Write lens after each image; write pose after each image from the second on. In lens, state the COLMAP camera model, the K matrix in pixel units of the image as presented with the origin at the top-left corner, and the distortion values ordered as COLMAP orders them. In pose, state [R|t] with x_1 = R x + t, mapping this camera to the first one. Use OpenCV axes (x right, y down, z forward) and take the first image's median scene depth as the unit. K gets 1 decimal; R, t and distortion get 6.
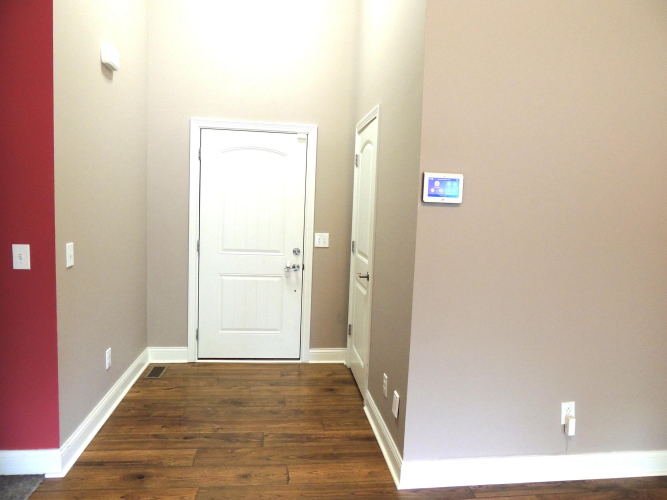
lens RADIAL K [[478.4, 0, 333.5], [0, 478.4, 250.0], [0, 0, 1]] dist [-0.012128, 0.000747]
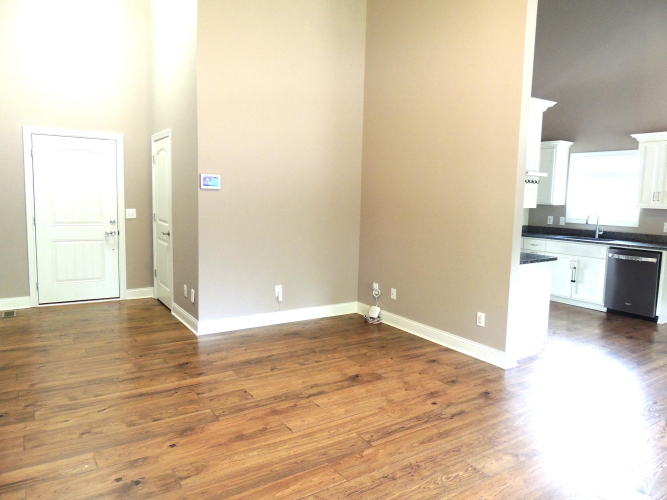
lens RADIAL K [[478.4, 0, 333.5], [0, 478.4, 250.0], [0, 0, 1]] dist [-0.012128, 0.000747]
pose [[0.898891, -0.064735, 0.433365, -0.115550], [0.045610, 0.997477, 0.054395, 0.041868], [-0.435793, -0.029129, 0.899576, -0.616908]]
